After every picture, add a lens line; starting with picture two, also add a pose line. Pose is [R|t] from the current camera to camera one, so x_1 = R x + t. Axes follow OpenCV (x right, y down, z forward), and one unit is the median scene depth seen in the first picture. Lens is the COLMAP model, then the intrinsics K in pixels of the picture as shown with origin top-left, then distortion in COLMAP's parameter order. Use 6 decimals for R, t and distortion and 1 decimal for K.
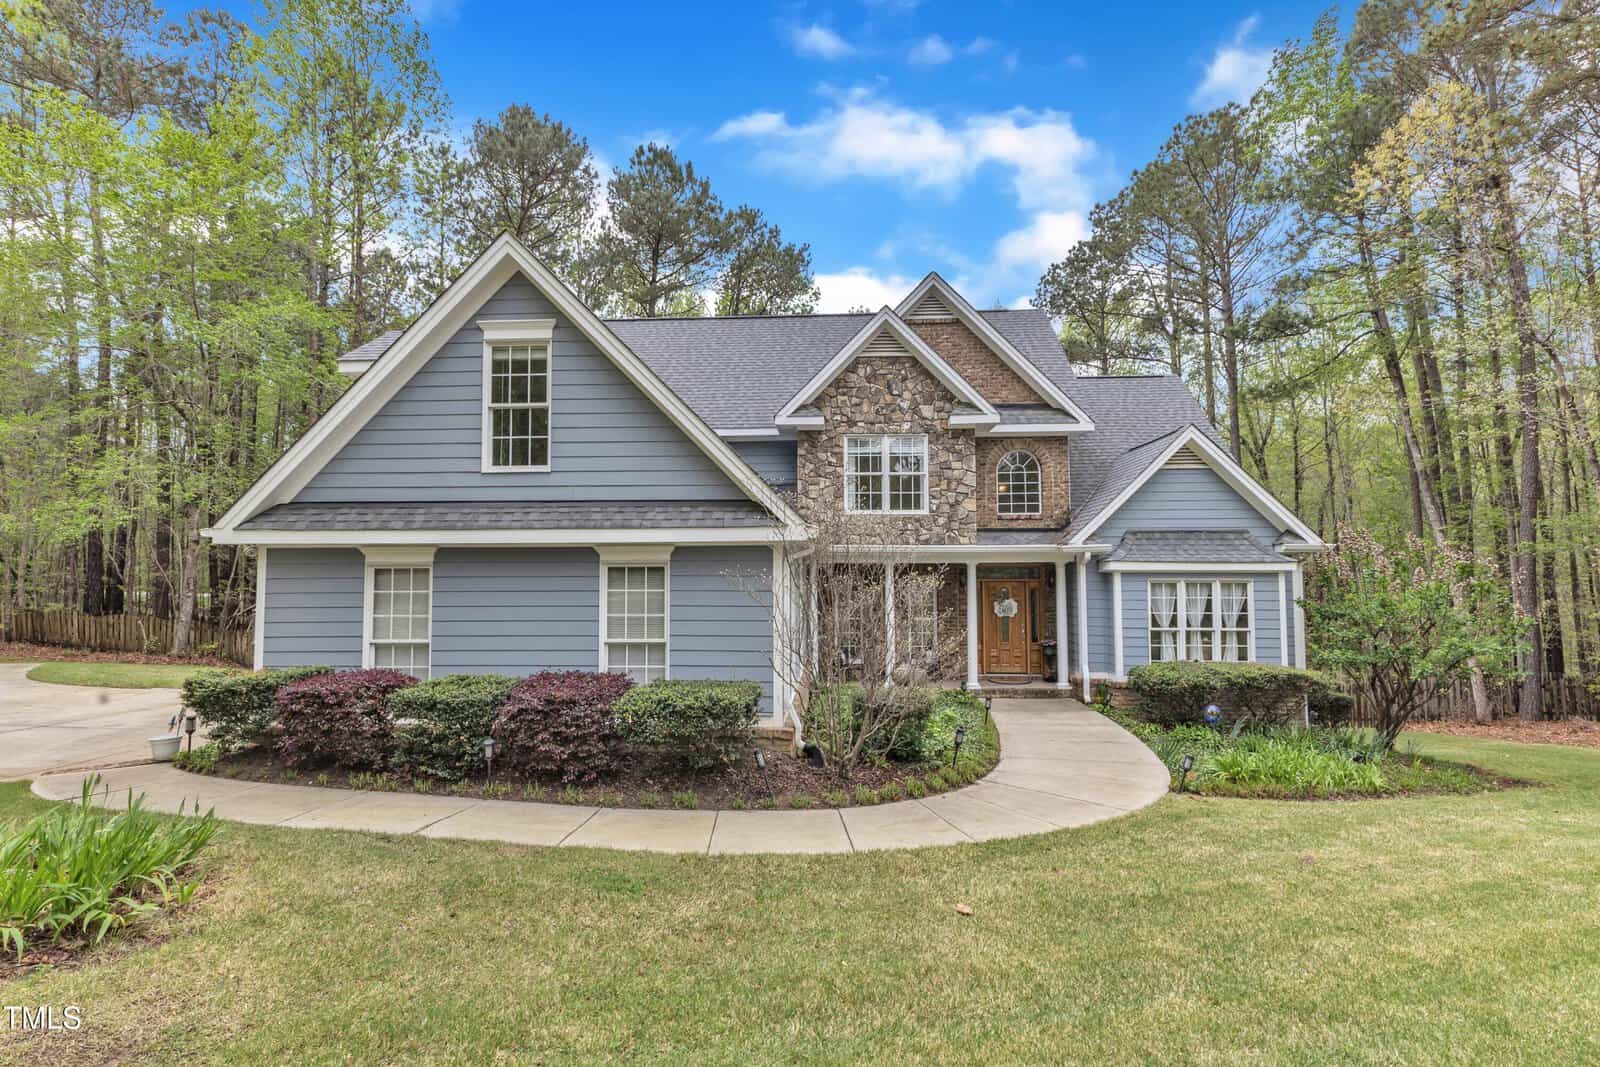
lens RADIAL K [[735.1, 0, 800.0], [0, 735.1, 533.5], [0, 0, 1]] dist [0.002901, 0.000491]
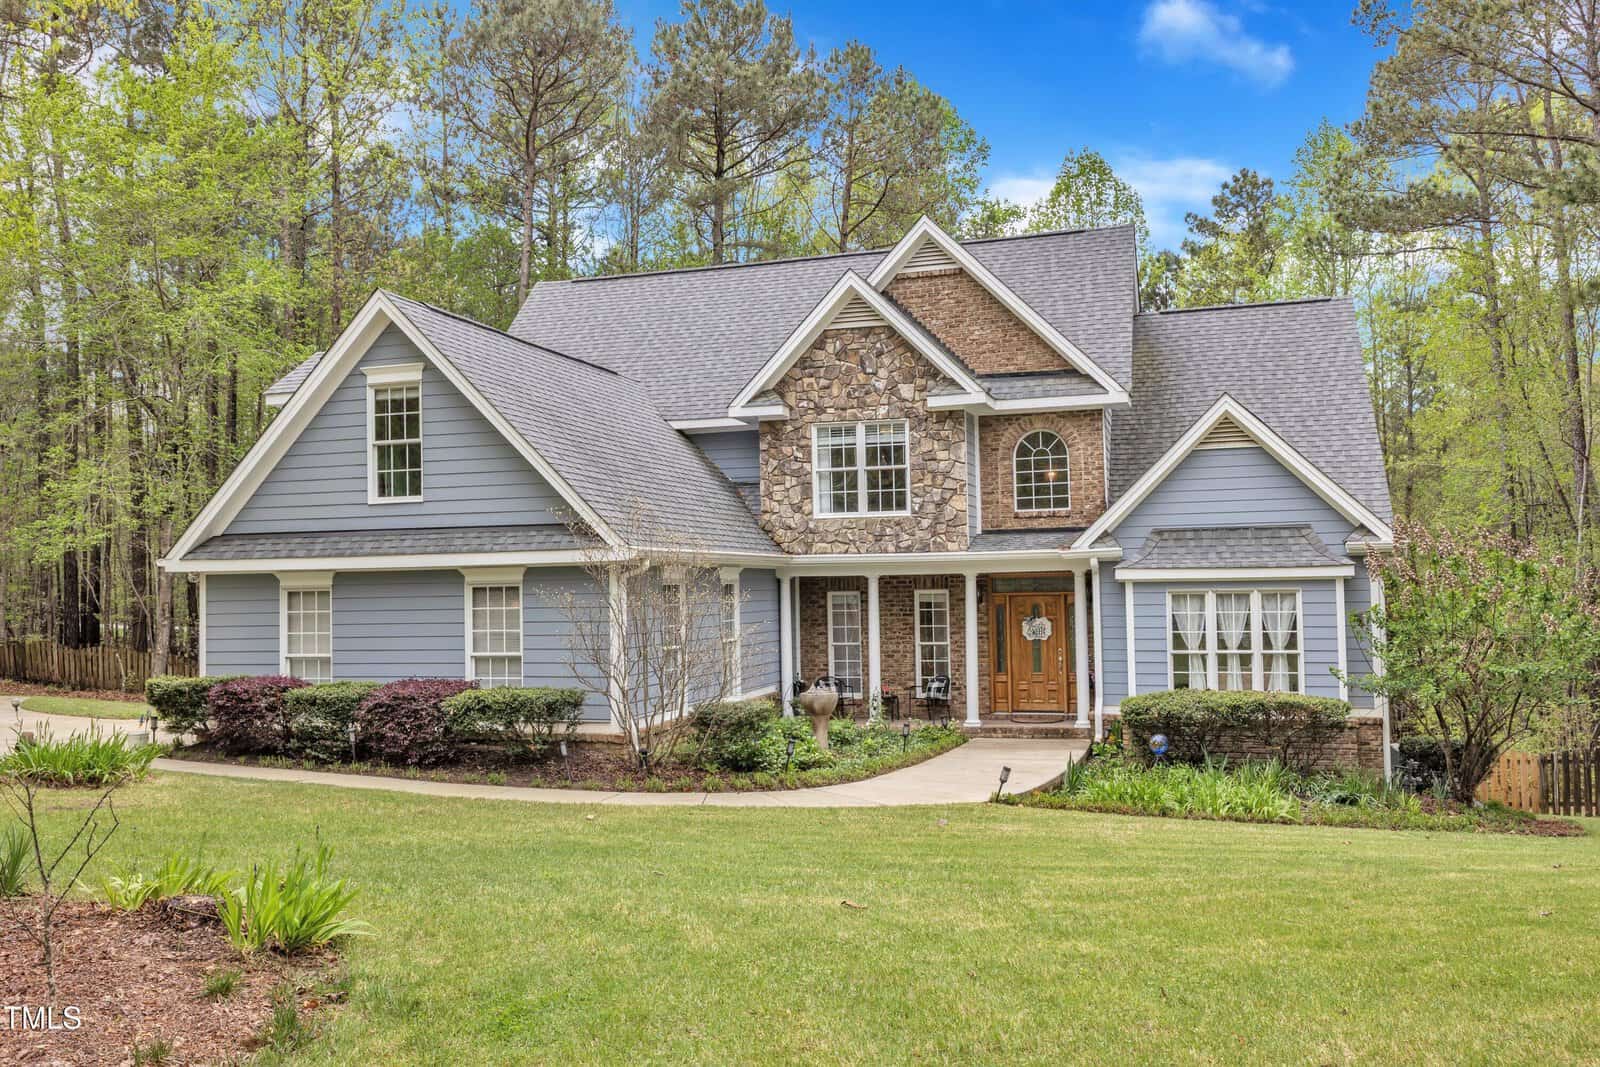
lens RADIAL K [[1306.1, 0, 800.0], [0, 1306.1, 533.5], [0, 0, 1]] dist [0.032319, -0.090312]
pose [[0.969194, -0.024841, -0.245043, 0.435204], [0.027974, 0.999565, 0.009314, -0.024389], [0.244705, -0.015882, 0.969467, -0.484248]]
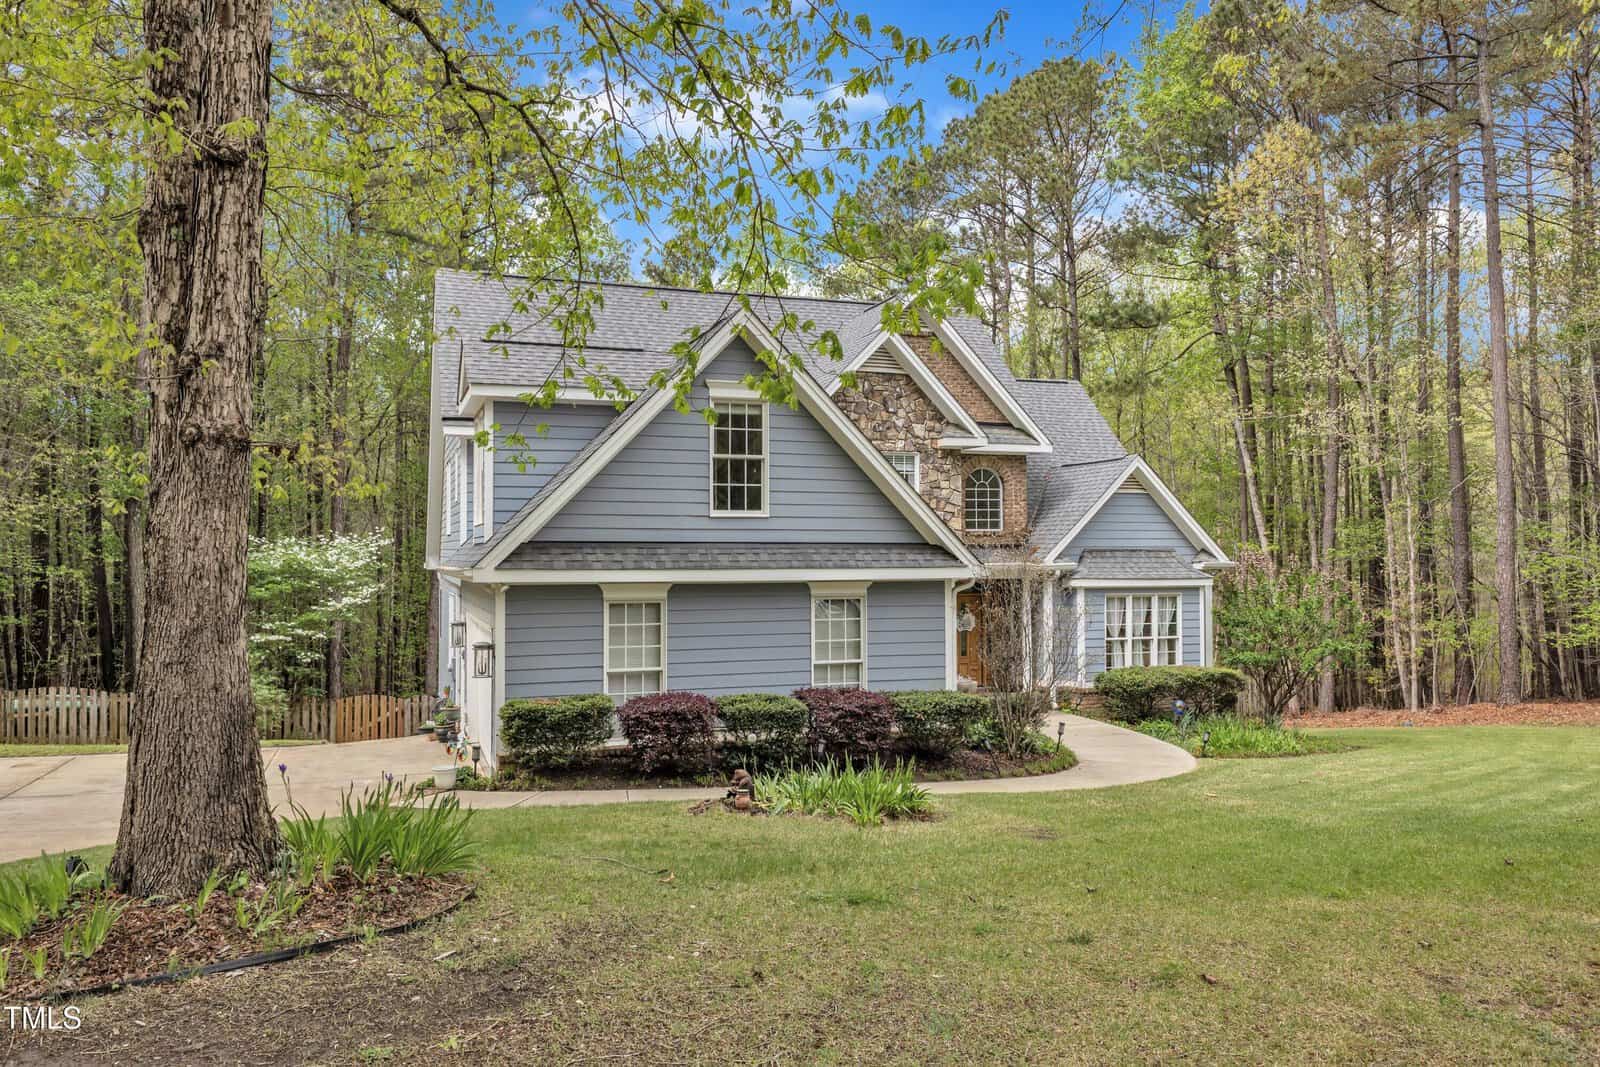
lens RADIAL K [[1161.2, 0, 800.0], [0, 1161.2, 533.5], [0, 0, 1]] dist [0.023453, -0.000197]
pose [[0.921247, 0.006198, 0.388928, -0.628156], [-0.018076, 0.999475, 0.026889, -0.067999], [-0.388557, -0.031802, 0.920876, -0.428561]]
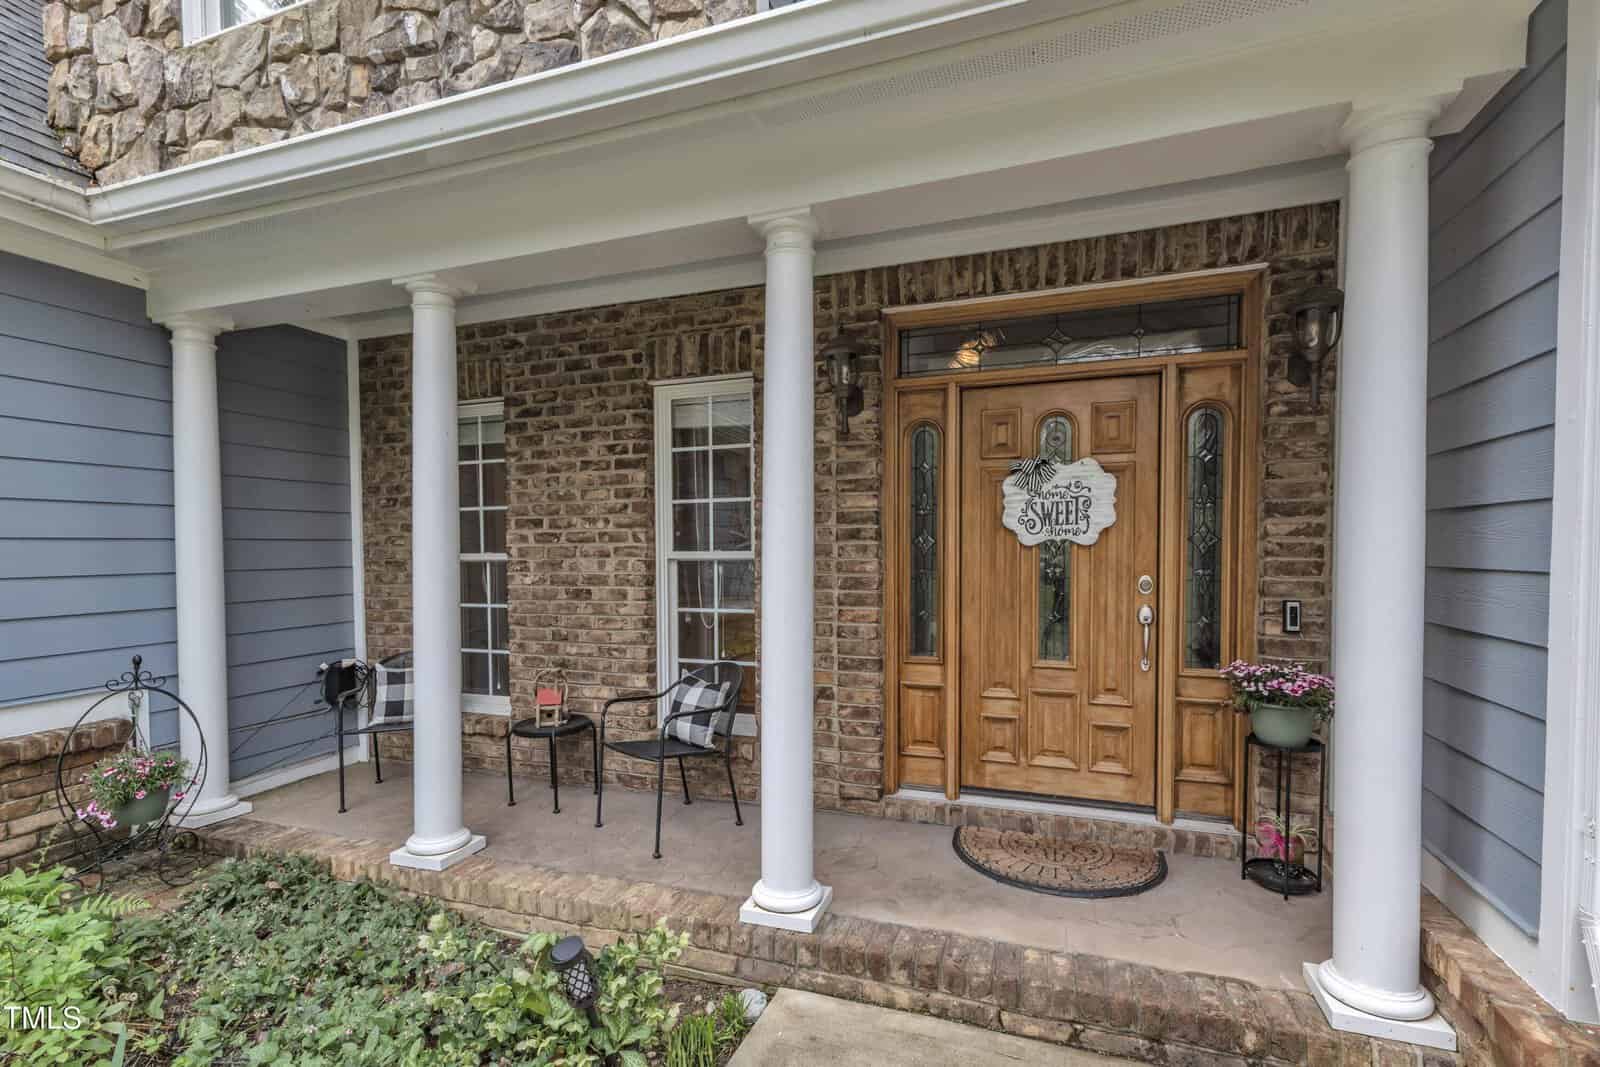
lens RADIAL K [[729.9, 0, 792.1], [0, 729.9, 573.0], [0, 0, 1]] dist [0.001047, -0.000116]
pose [[0.956230, 0.004804, -0.292577, 0.306762], [0.019958, 0.996466, 0.081588, 0.117830], [0.291935, -0.083856, 0.952755, 0.883799]]
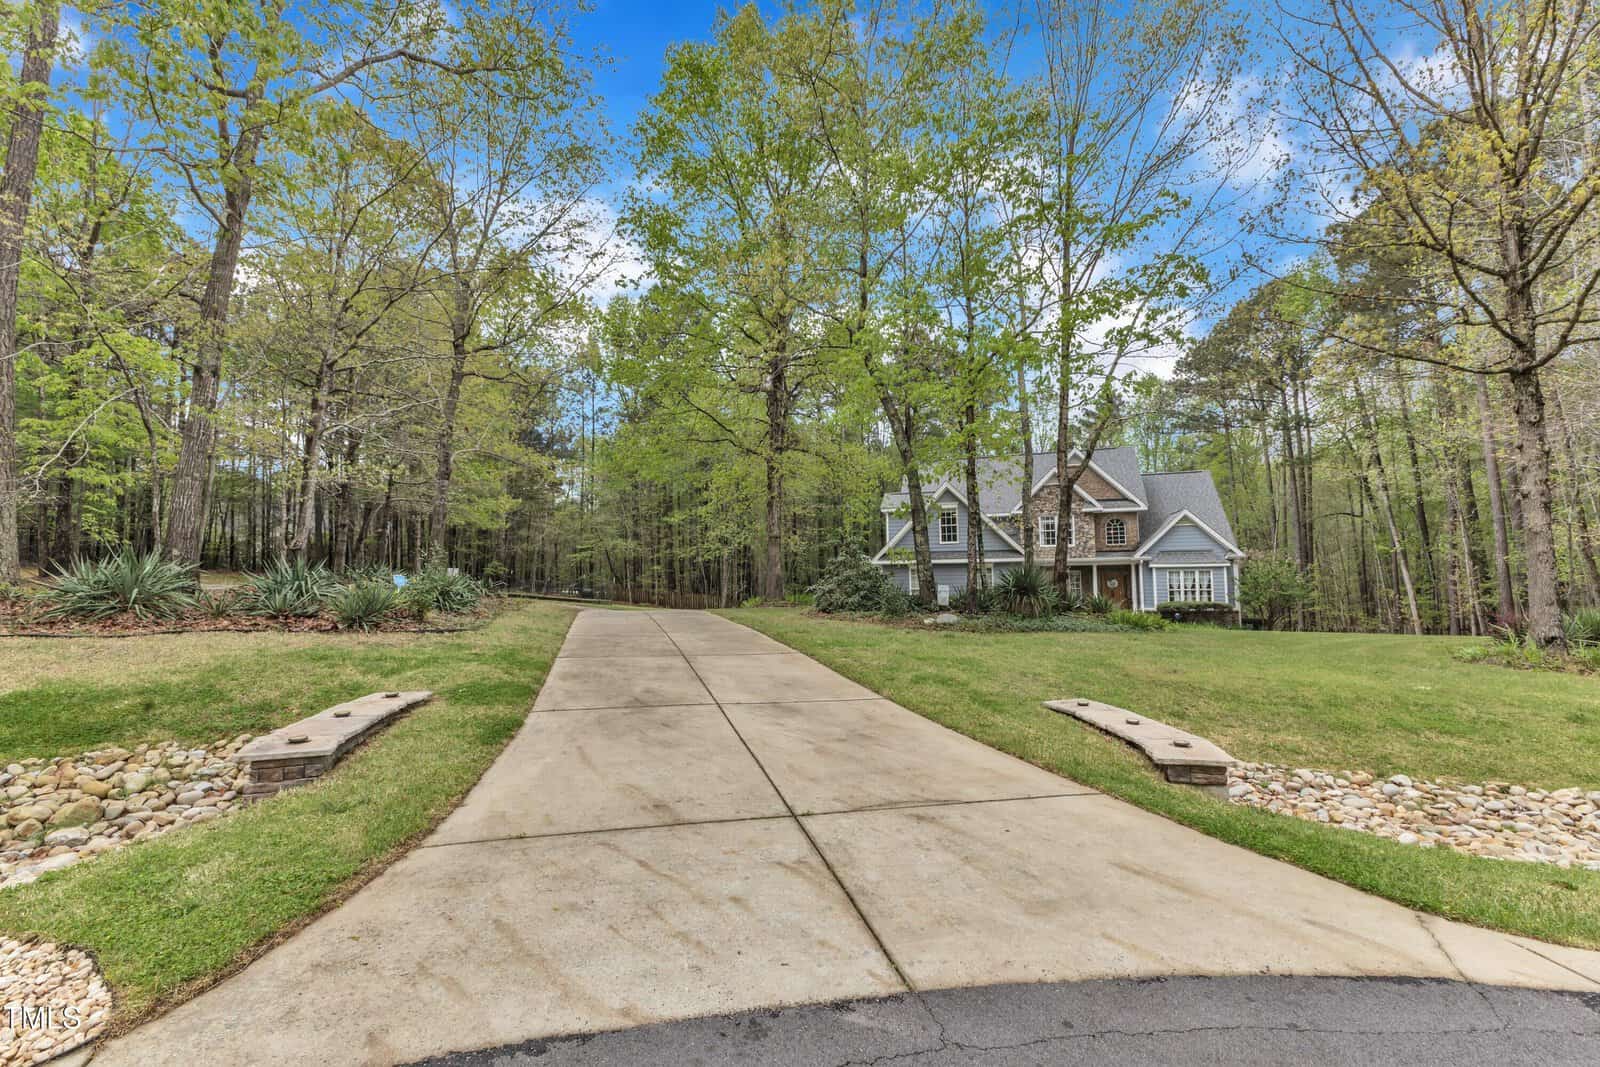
lens RADIAL K [[689.1, 0, 800.0], [0, 689.1, 533.5], [0, 0, 1]] dist [0.002872, 0.000148]
pose [[0.965603, -0.028886, -0.258413, -0.133531], [0.027342, 0.999580, -0.009568, -0.077048], [0.258581, 0.002173, 0.965987, -1.631482]]
